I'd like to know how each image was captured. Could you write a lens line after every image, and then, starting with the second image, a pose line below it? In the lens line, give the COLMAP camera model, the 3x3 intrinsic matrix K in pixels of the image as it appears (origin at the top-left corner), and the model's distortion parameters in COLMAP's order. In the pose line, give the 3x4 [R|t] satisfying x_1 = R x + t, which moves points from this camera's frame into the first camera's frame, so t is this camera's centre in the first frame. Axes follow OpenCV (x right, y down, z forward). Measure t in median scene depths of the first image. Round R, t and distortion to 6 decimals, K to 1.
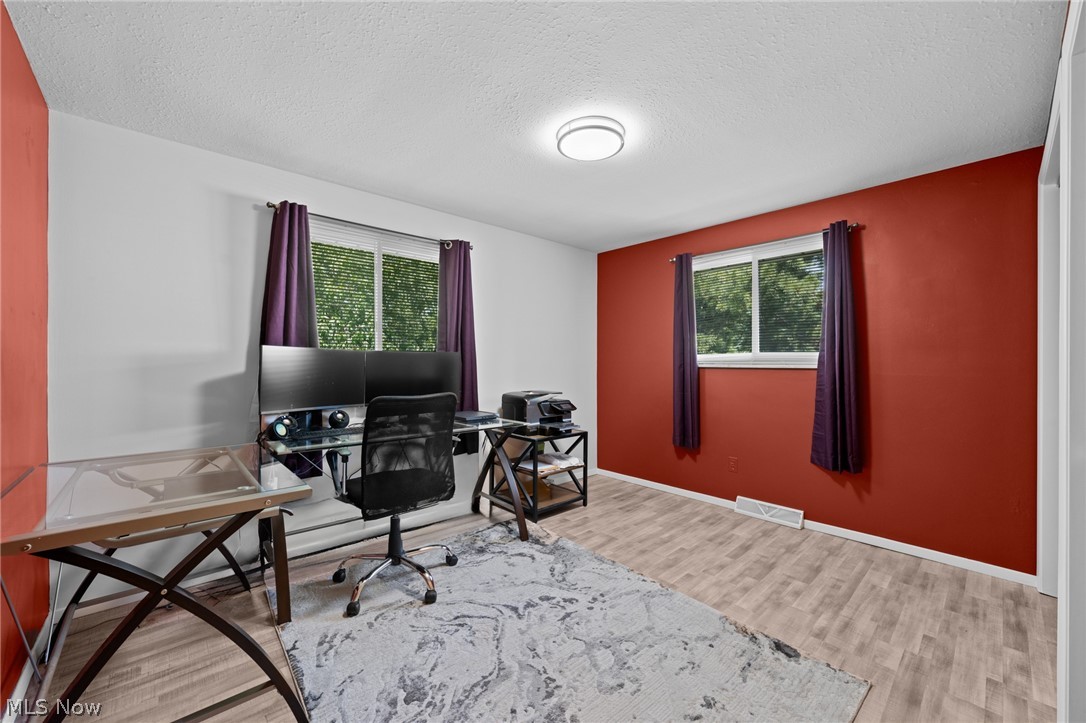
lens RADIAL K [[403.1, 0, 543.0], [0, 403.1, 361.5], [0, 0, 1]] dist [-0.001551, -0.000140]
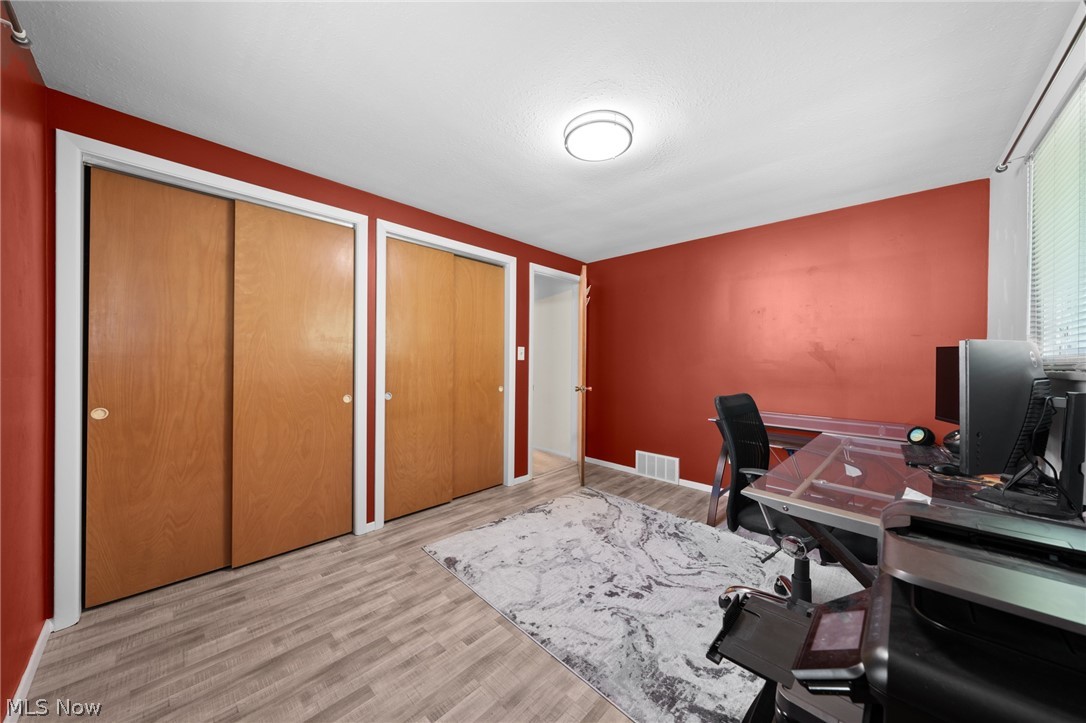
lens RADIAL K [[367.2, 0, 547.3], [0, 367.2, 361.0], [0, 0, 1]] dist [-0.005019, -0.000086]
pose [[-0.996162, -0.012057, -0.086699, 0.323465], [-0.012097, 0.999927, -0.000060, 0.004046], [0.086694, 0.000989, -0.996235, 1.936698]]
